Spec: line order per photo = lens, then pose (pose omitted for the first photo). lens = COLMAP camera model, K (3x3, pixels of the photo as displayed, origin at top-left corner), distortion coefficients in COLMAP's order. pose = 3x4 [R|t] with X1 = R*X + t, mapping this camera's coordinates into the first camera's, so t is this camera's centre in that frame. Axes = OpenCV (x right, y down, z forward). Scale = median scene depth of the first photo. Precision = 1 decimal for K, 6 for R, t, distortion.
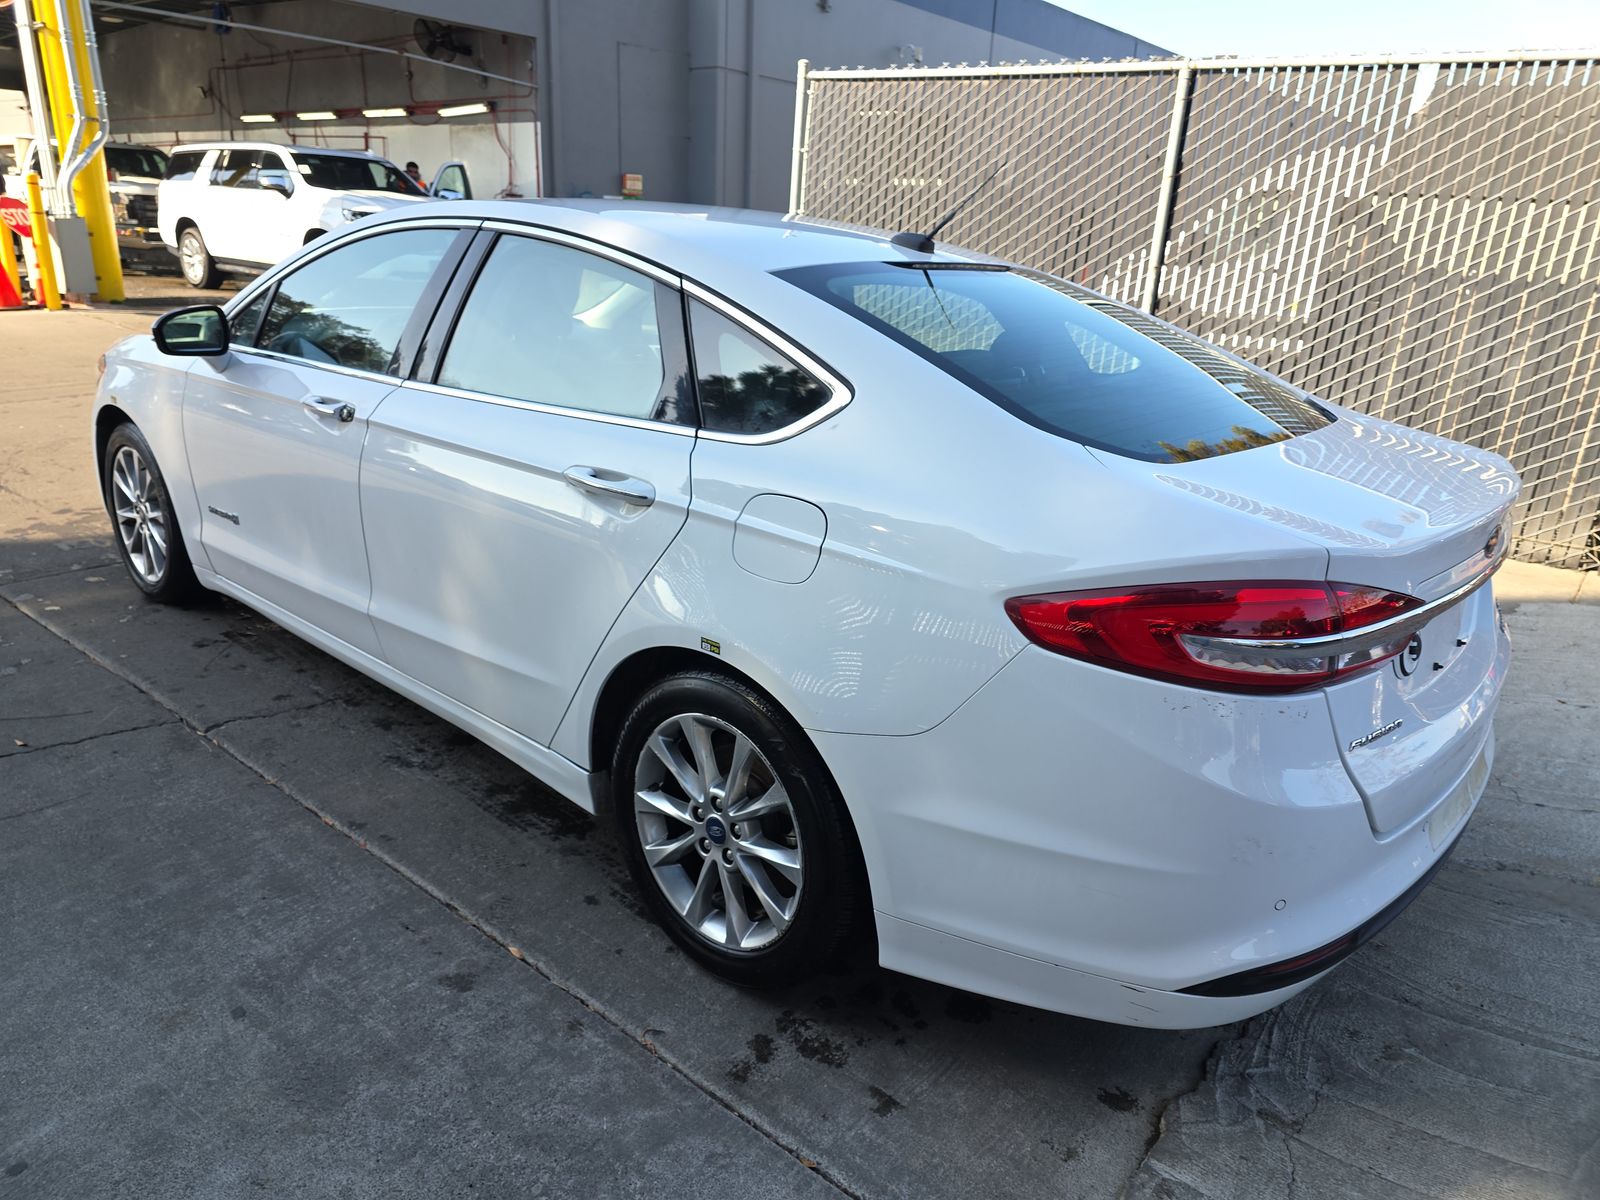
lens RADIAL K [[1081.3, 0, 803.7], [0, 1081.3, 596.9], [0, 0, 1]] dist [0.039596, -0.026335]
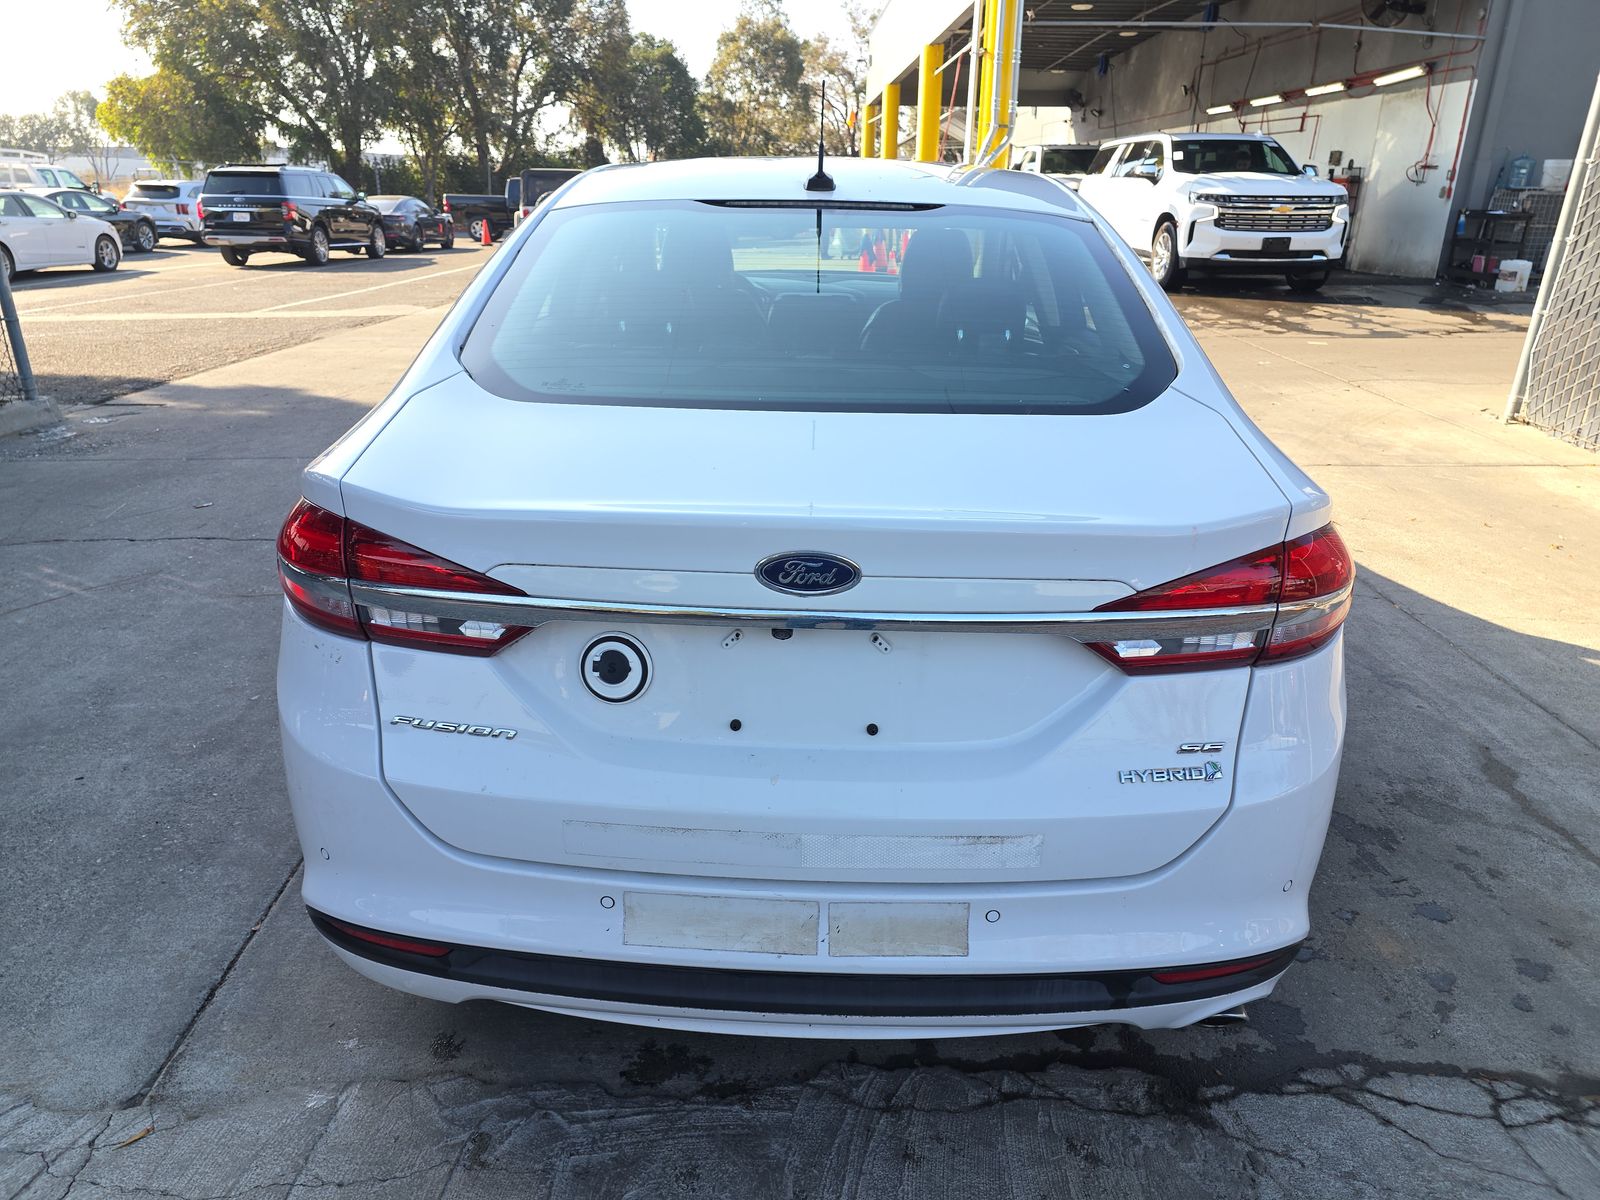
lens RADIAL K [[1081.3, 0, 800.6], [0, 1081.3, 593.2], [0, 0, 1]] dist [0.039596, -0.026335]
pose [[0.628573, 0.233310, -0.741931, 0.148496], [-0.230859, 0.966922, 0.108475, -0.014983], [0.742698, 0.103097, 0.661643, 0.072628]]
